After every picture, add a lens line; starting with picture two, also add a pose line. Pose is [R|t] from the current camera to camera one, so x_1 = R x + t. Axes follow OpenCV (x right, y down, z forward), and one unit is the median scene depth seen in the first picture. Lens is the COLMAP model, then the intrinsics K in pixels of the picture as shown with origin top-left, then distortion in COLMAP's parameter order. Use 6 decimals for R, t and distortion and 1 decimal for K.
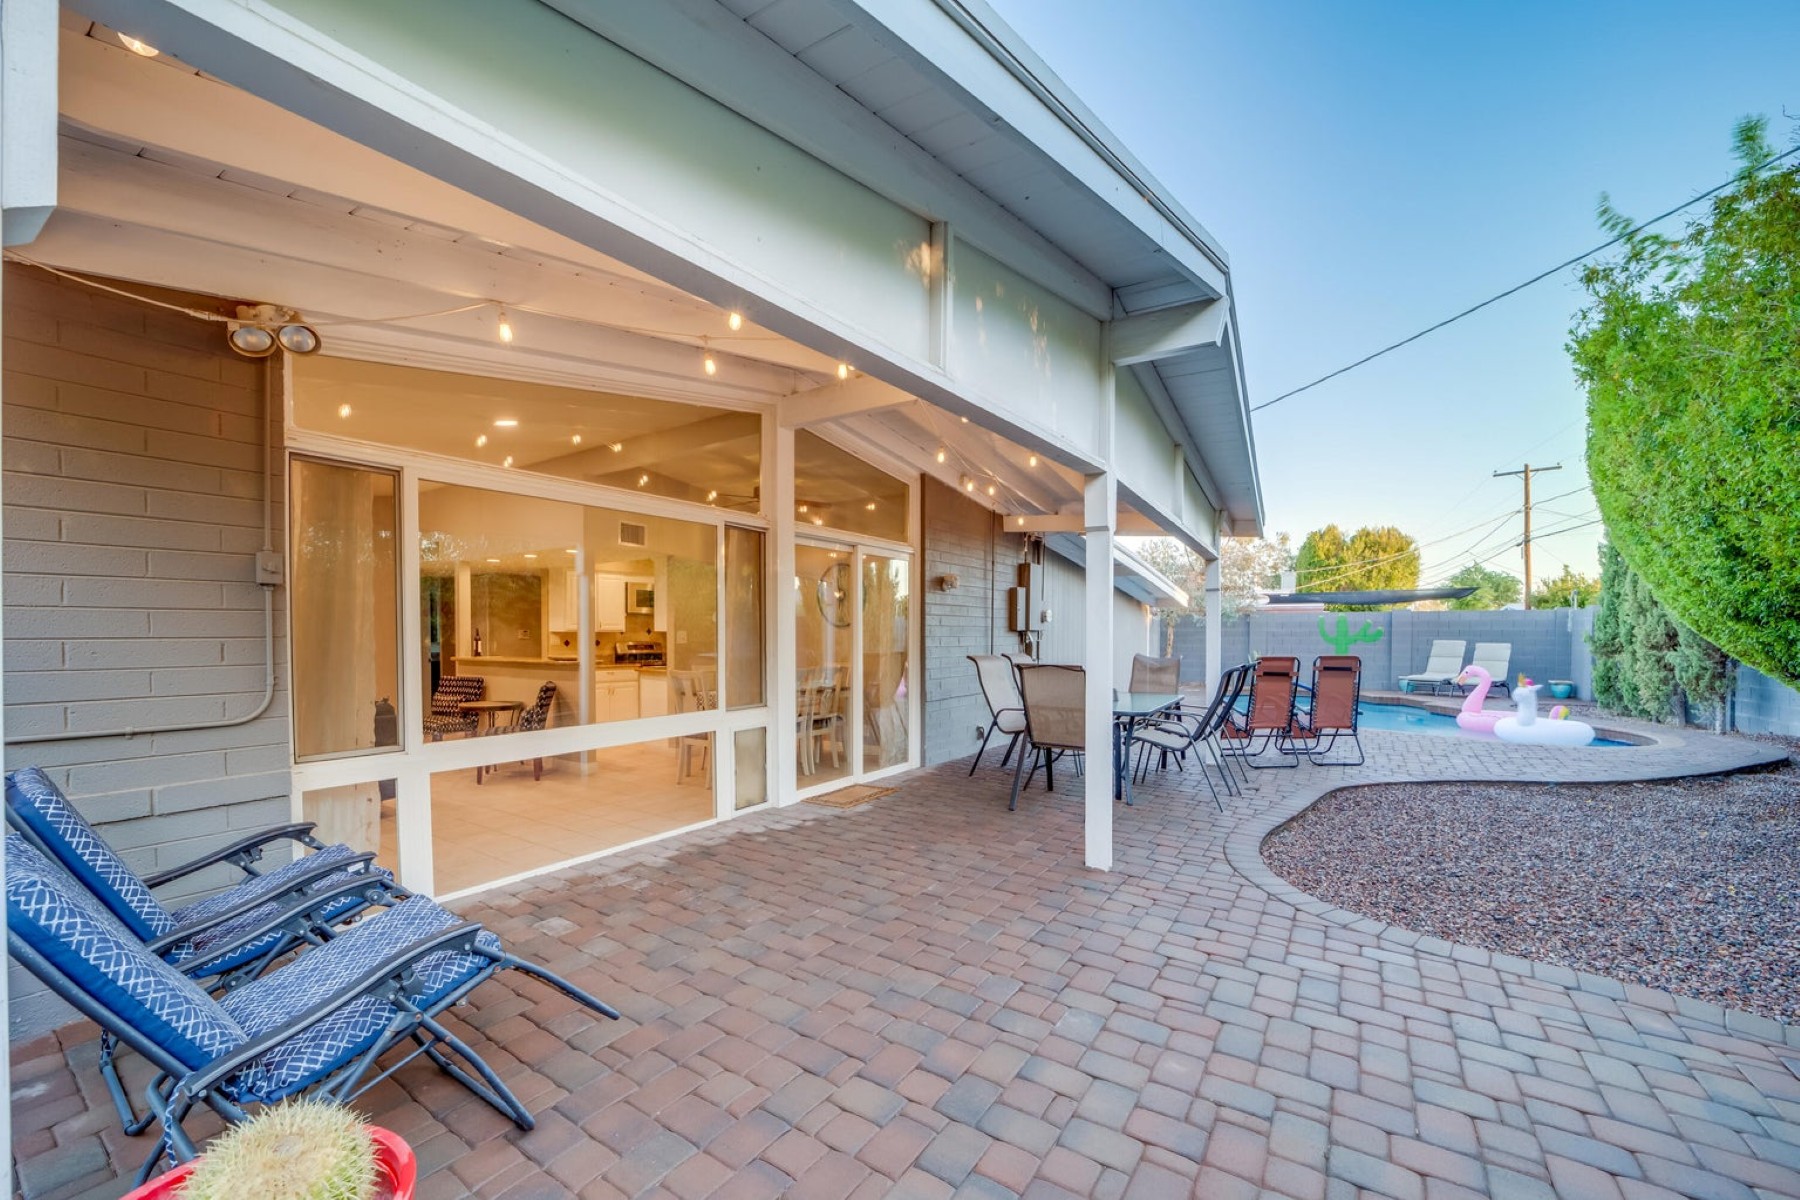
lens RADIAL K [[690.8, 0, 887.8], [0, 690.8, 650.5], [0, 0, 1]] dist [-0.008431, 0.000103]
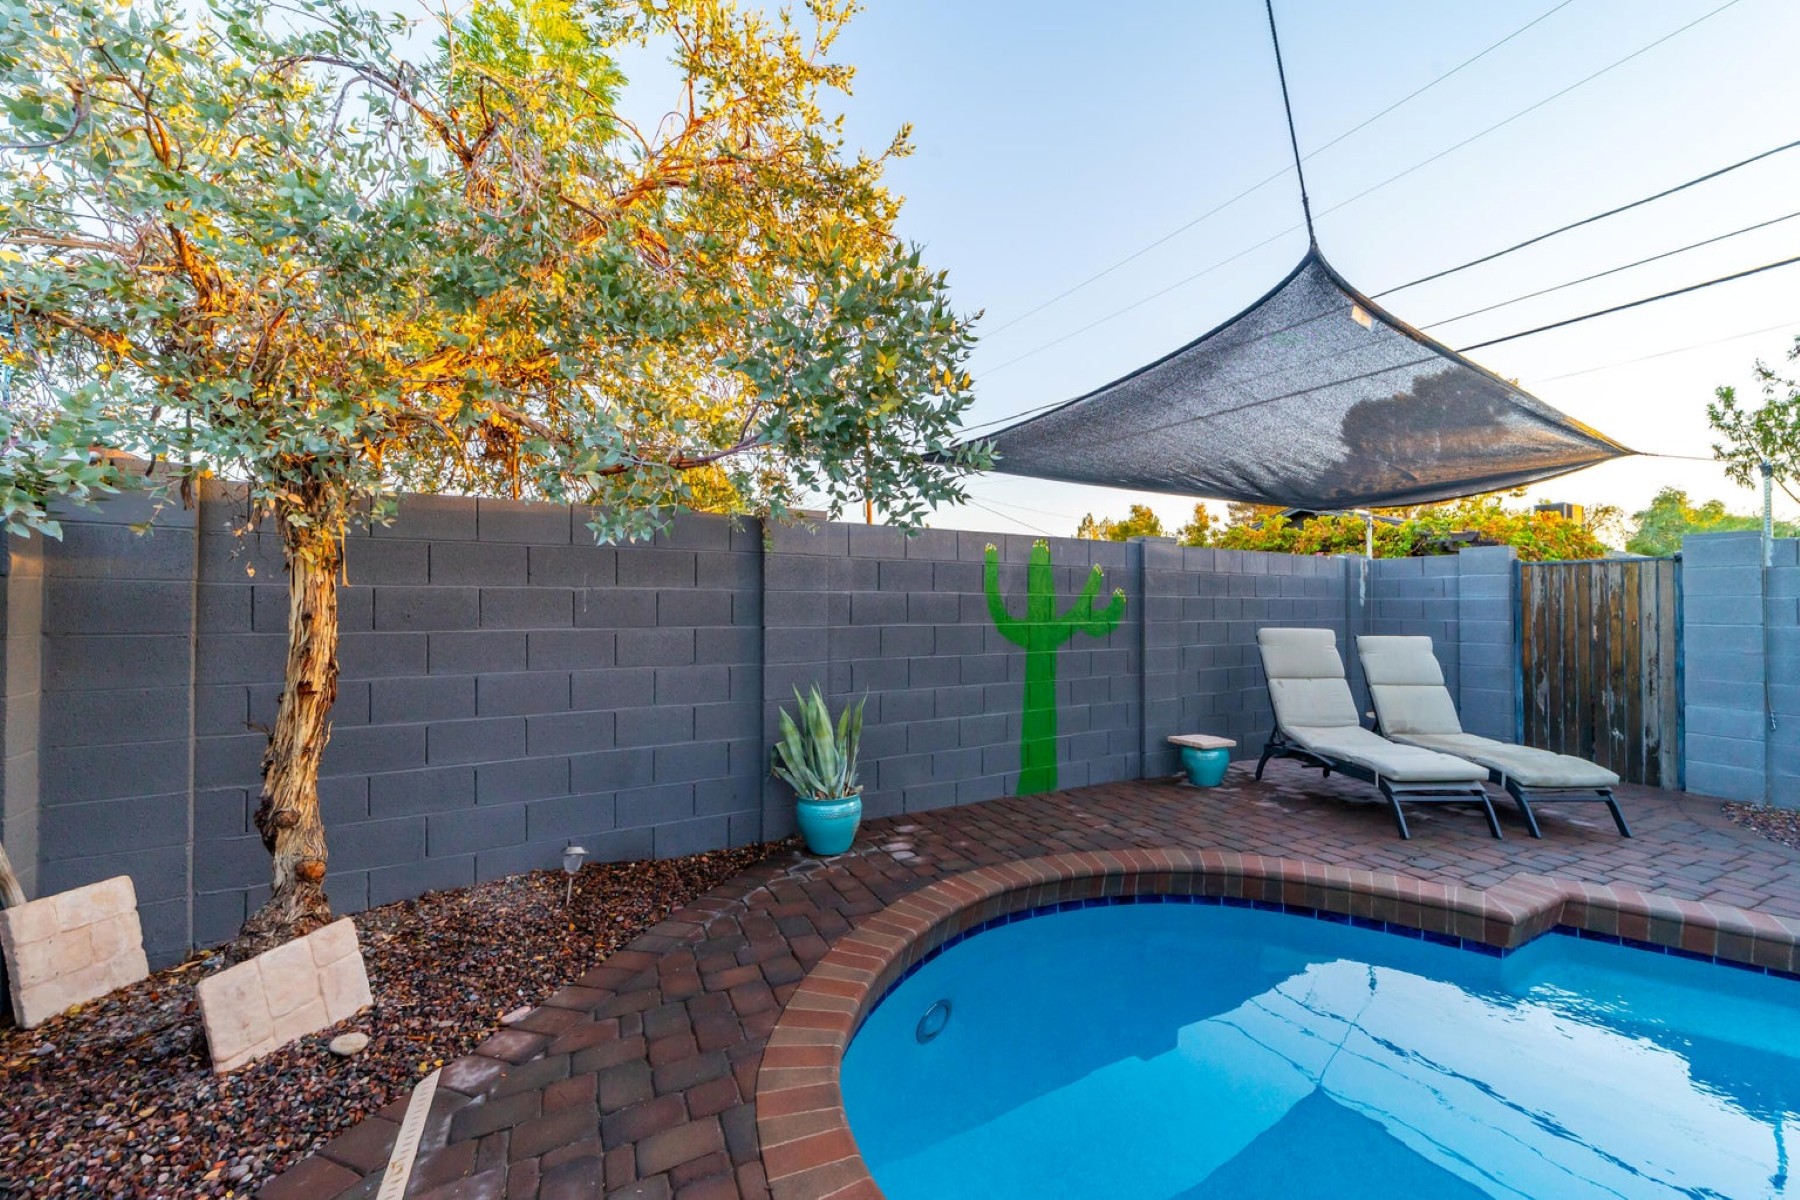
lens RADIAL K [[706.3, 0, 923.2], [0, 706.3, 598.2], [0, 0, 1]] dist [-0.038168, 0.000088]
pose [[0.494709, 0.013647, 0.868951, 0.534845], [0.010977, 0.999699, -0.021950, -0.034635], [-0.868989, 0.020397, 0.494411, 1.344623]]
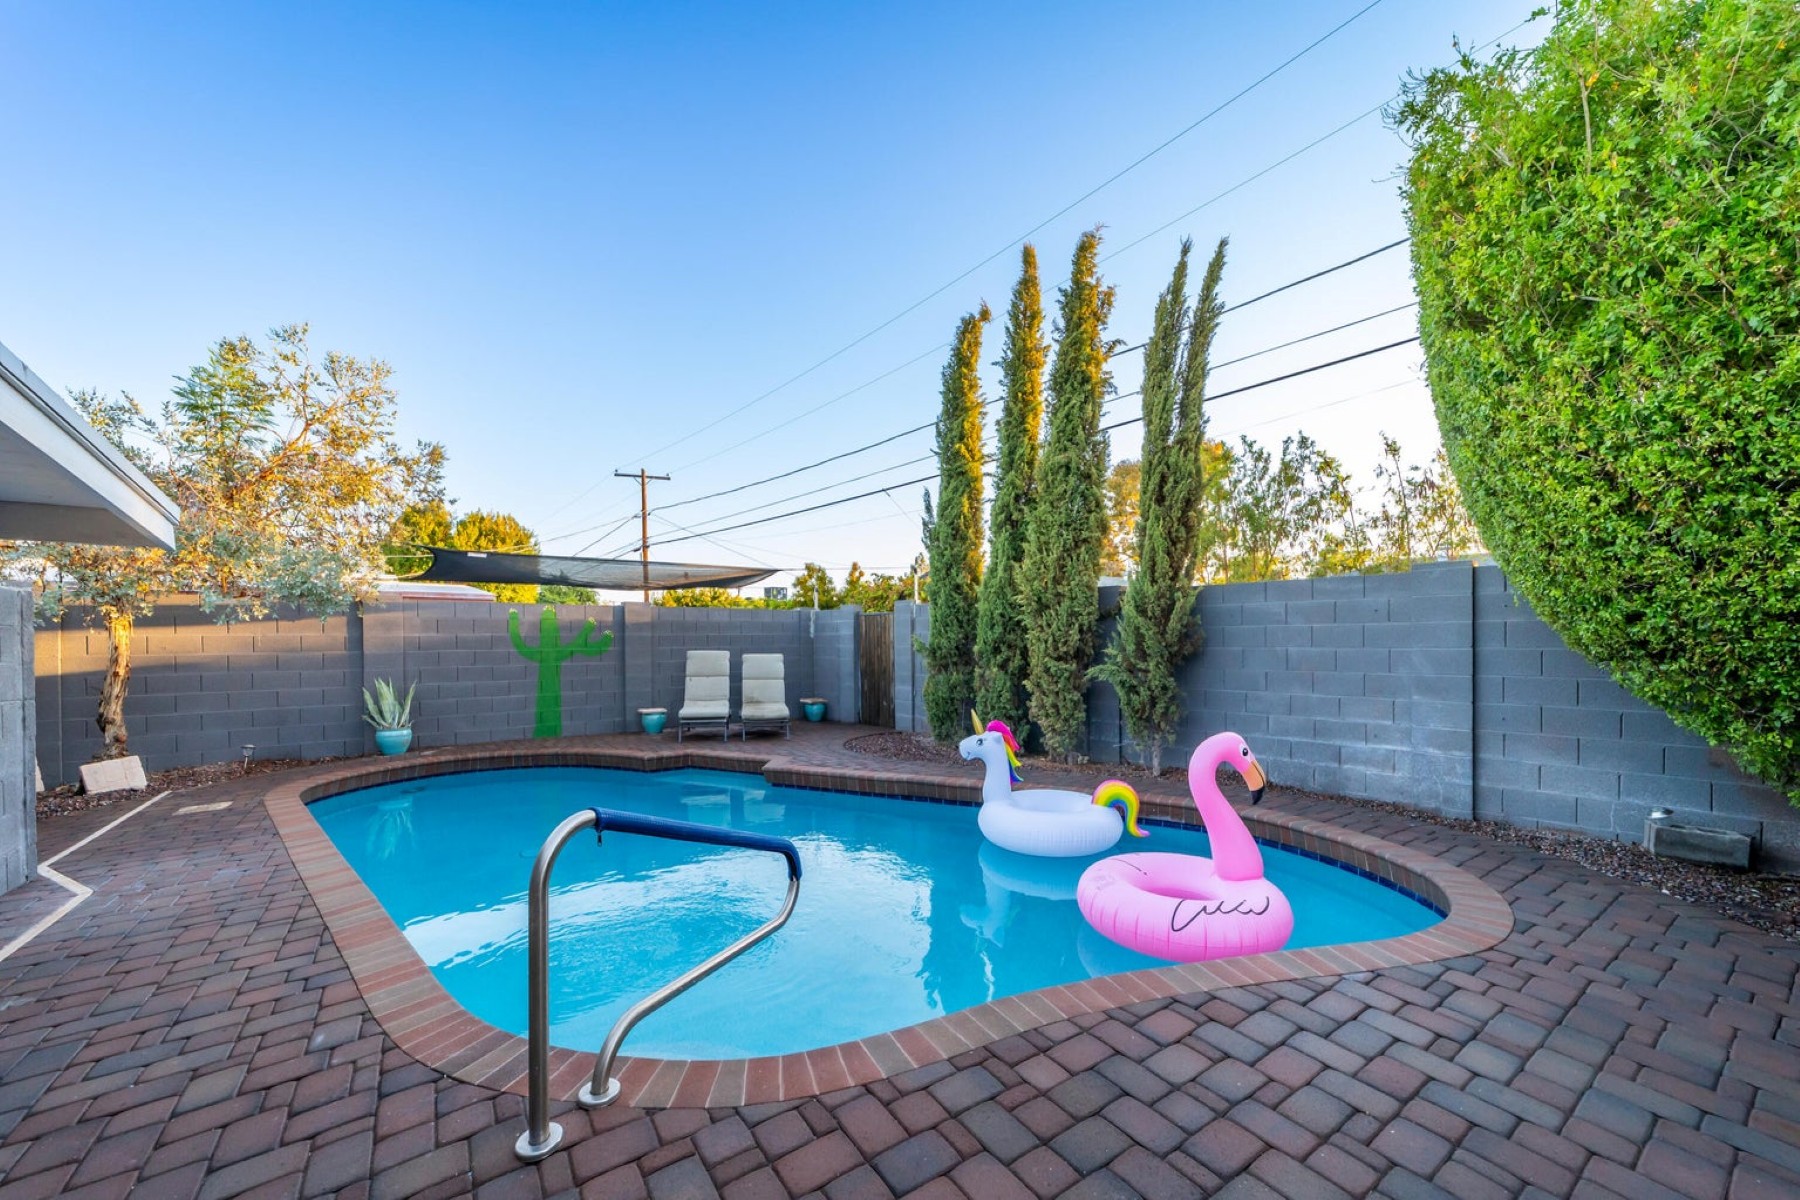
lens RADIAL K [[690.8, 0, 887.8], [0, 690.8, 650.5], [0, 0, 1]] dist [-0.008431, 0.000103]
pose [[0.357689, -0.014239, 0.933732, 0.311779], [0.023395, 0.999707, 0.006283, -0.020970], [-0.933548, 0.019597, 0.357917, 0.783377]]
